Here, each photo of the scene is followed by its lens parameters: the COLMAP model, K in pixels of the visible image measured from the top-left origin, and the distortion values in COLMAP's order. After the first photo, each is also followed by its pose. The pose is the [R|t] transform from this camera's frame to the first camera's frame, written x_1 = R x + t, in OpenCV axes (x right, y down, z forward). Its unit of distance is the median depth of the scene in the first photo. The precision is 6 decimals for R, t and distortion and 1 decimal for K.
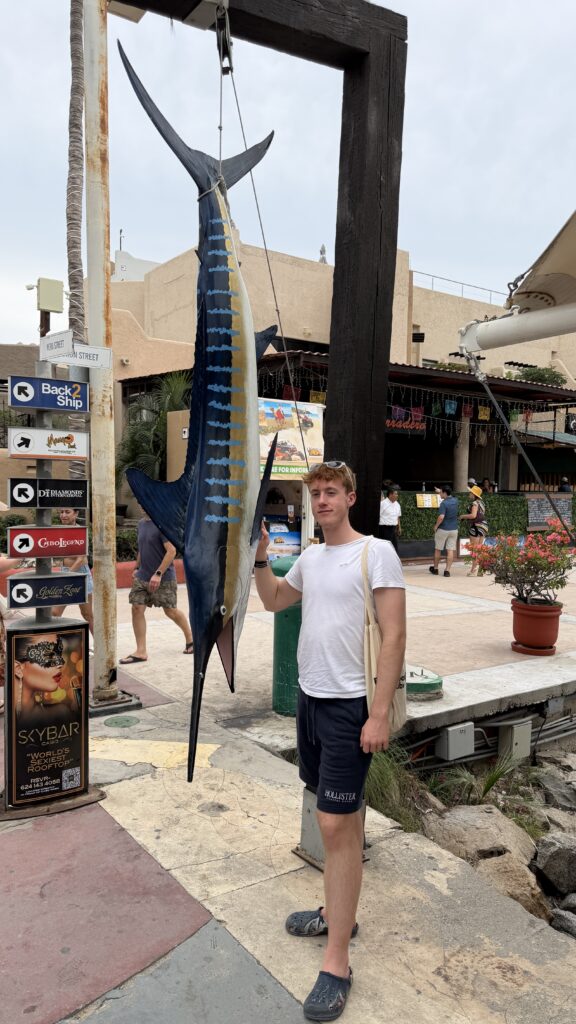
lens RADIAL K [[756.1, 0, 288.0], [0, 756.1, 512.0], [0, 0, 1]] dist [0.064483, -0.087726]
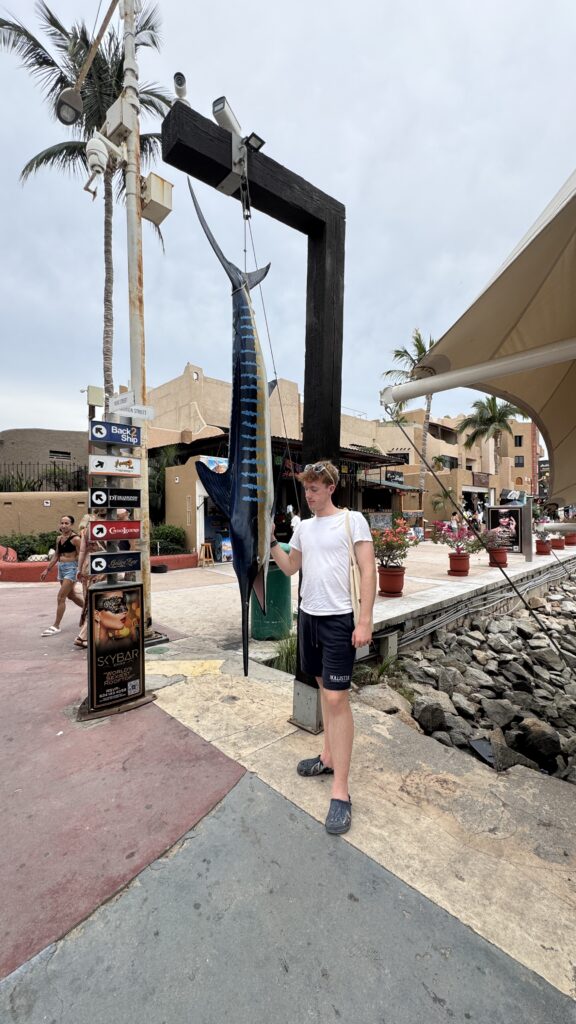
lens RADIAL K [[419.0, 0, 288.0], [0, 419.0, 512.0], [0, 0, 1]] dist [-0.000490, 0.000027]
pose [[0.987447, -0.022683, 0.156314, -0.116676], [0.030785, 0.998295, -0.049601, 0.060391], [-0.154922, 0.053791, 0.986461, 0.133574]]
